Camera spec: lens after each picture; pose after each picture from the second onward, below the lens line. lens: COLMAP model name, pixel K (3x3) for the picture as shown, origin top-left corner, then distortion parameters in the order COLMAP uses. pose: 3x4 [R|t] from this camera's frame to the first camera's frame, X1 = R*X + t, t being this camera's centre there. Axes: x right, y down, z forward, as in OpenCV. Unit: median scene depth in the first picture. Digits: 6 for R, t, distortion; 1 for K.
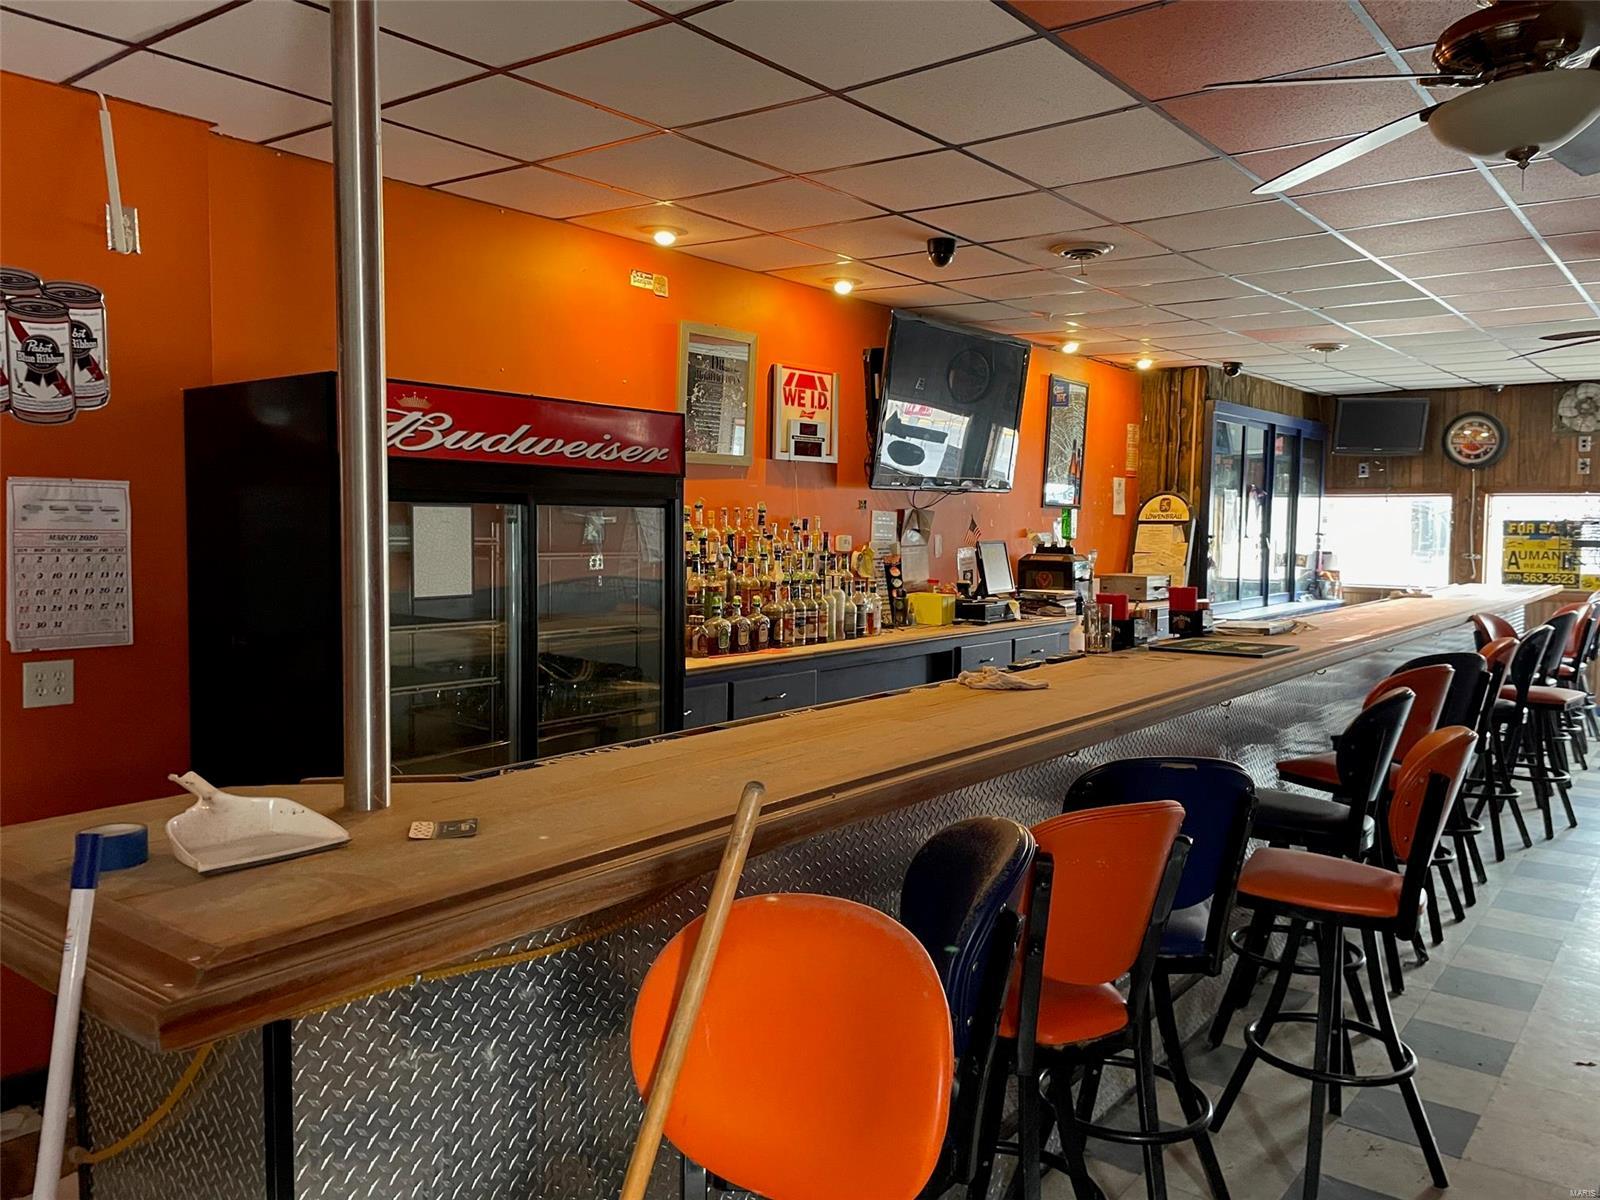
lens RADIAL K [[1219.2, 0, 800.0], [0, 1219.2, 605.7], [0, 0, 1]] dist [0.036664, -0.010860]
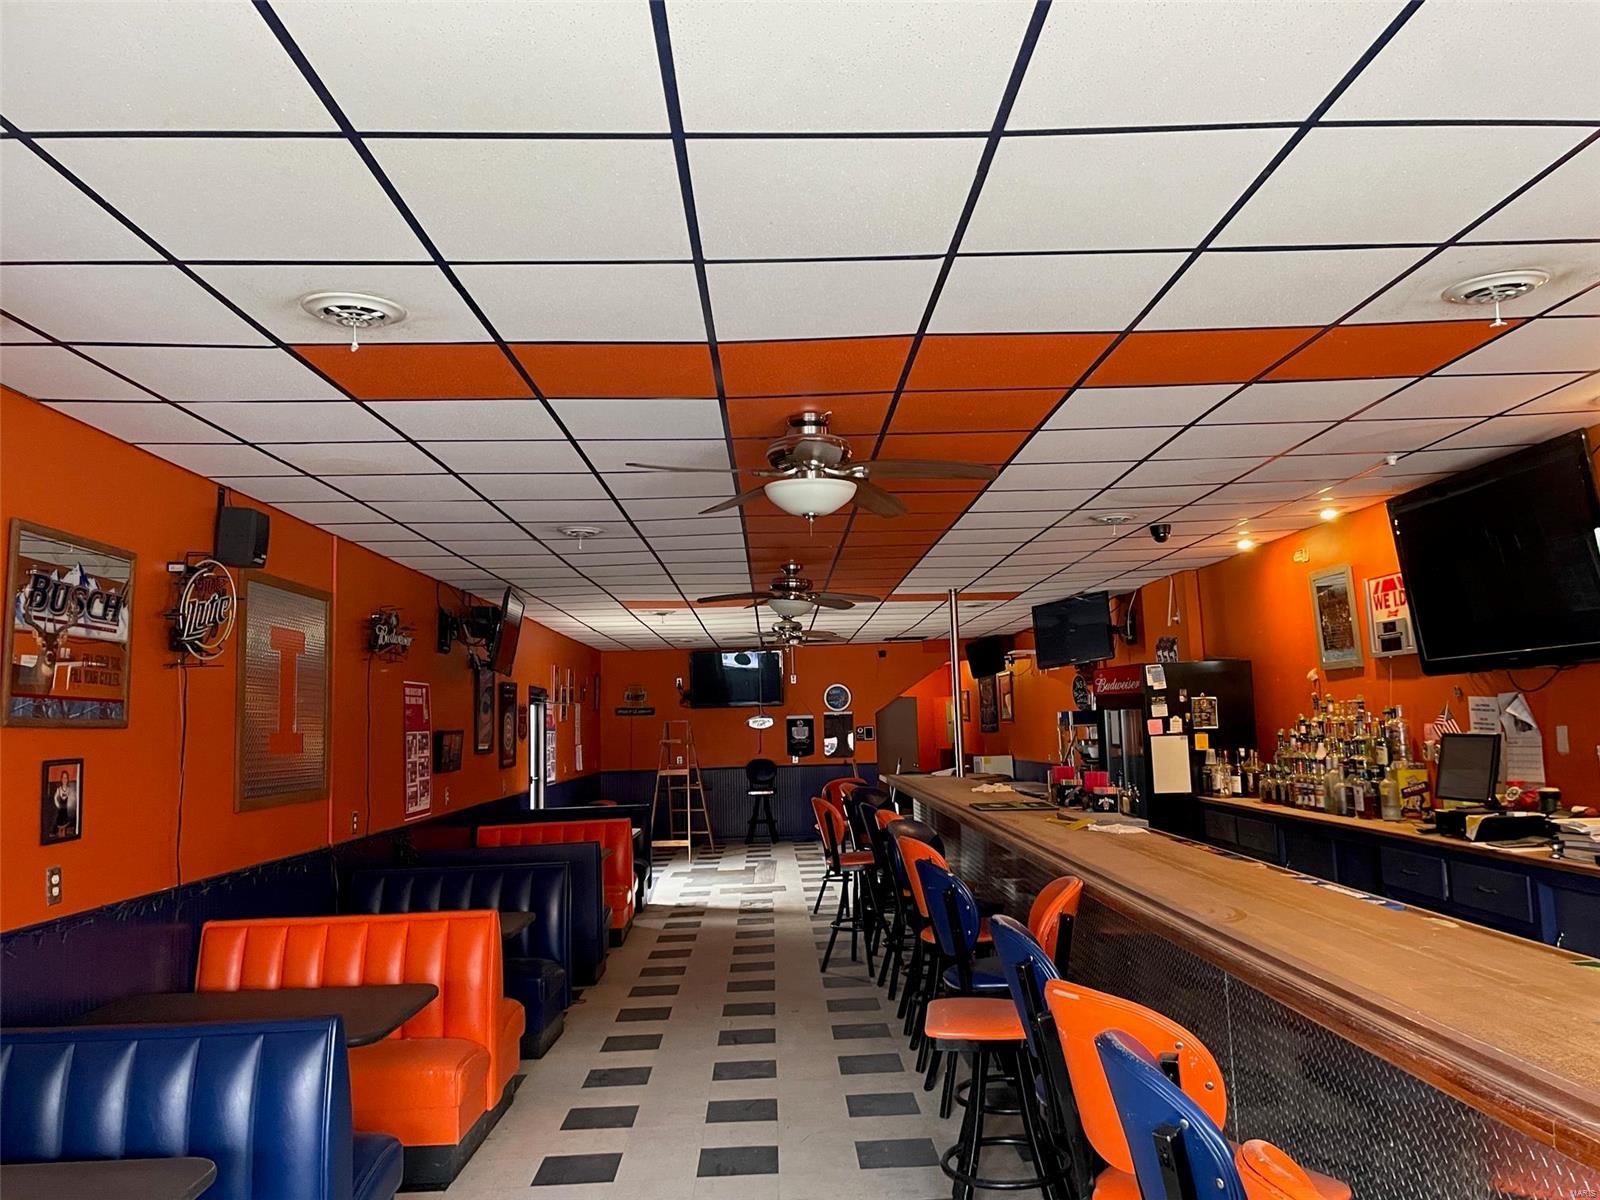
lens RADIAL K [[1219.2, 0, 803.2], [0, 1219.2, 596.5], [0, 0, 1]] dist [0.036664, -0.010860]
pose [[-0.770949, -0.050775, -0.634870, 1.138768], [-0.019222, 0.998218, -0.056493, -0.099378], [0.636607, -0.031350, -0.770551, 1.532449]]
